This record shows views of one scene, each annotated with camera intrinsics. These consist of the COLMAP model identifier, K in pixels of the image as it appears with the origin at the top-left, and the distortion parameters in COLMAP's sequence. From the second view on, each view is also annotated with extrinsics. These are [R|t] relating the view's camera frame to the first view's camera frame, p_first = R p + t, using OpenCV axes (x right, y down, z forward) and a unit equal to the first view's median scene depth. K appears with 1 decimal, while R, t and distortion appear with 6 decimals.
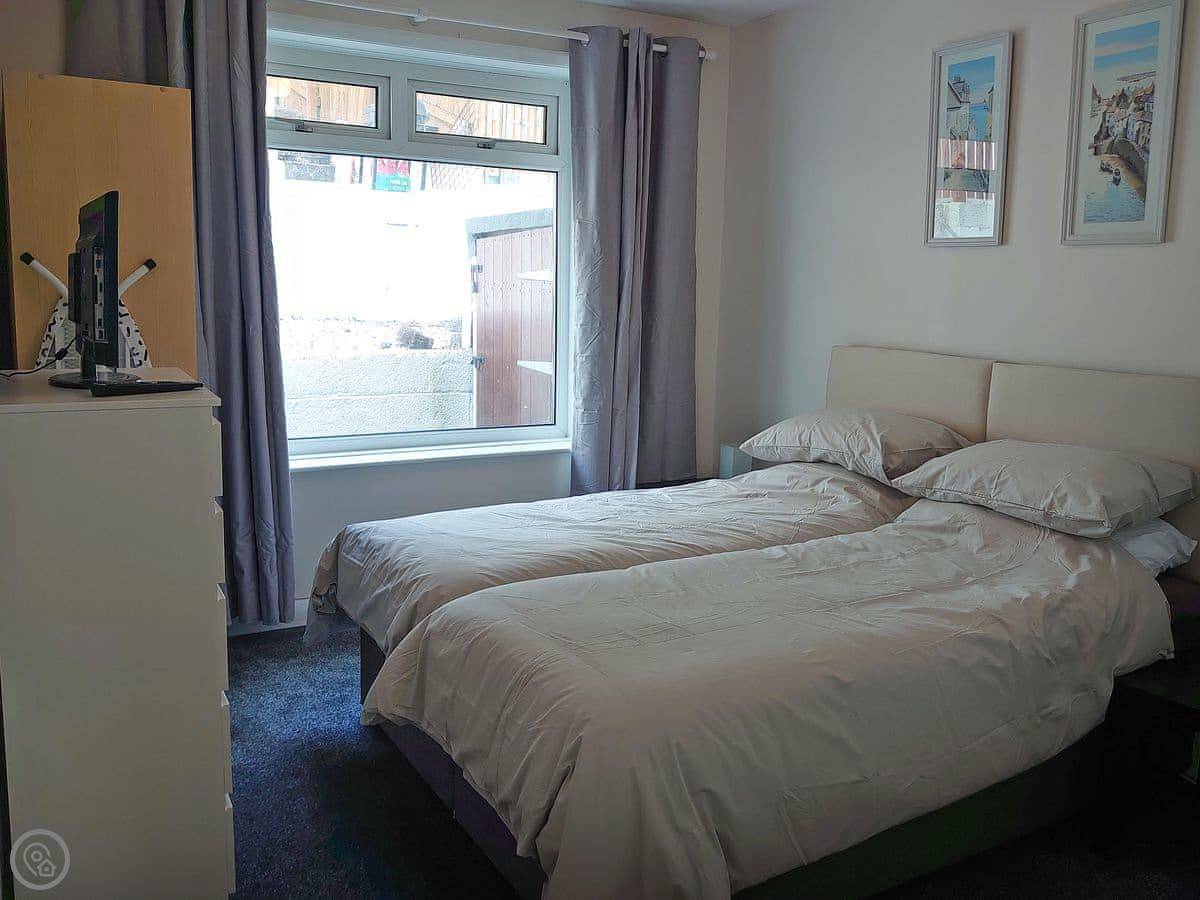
lens RADIAL K [[972.3, 0, 600.0], [0, 972.3, 450.0], [0, 0, 1]] dist [-0.003470, -0.000649]
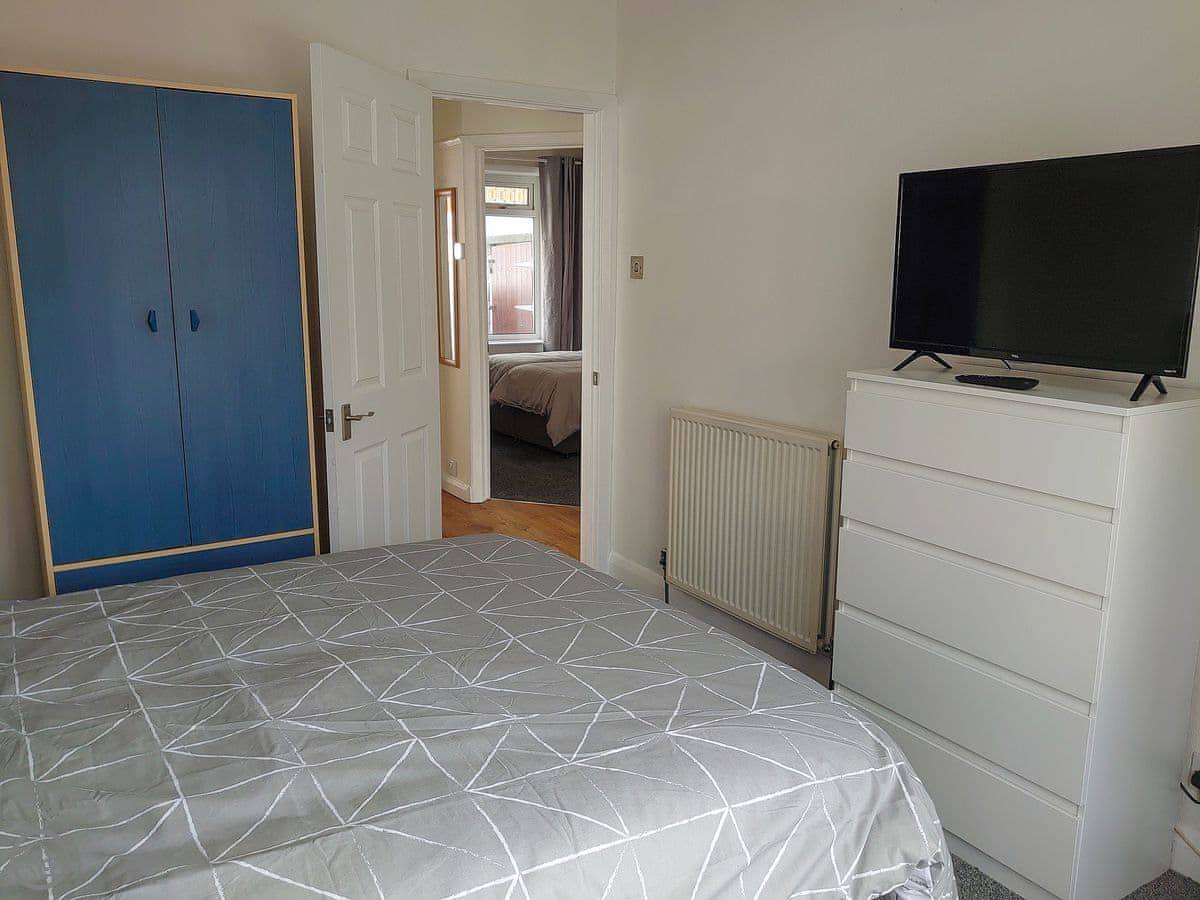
lens RADIAL K [[955.2, 0, 600.0], [0, 955.2, 450.0], [0, 0, 1]] dist [0.145733, 0.000120]
pose [[0.998086, -0.022797, 0.057493, -0.032623], [0.021872, 0.999622, 0.016657, 0.220487], [-0.057851, -0.015368, 0.998207, -1.262341]]
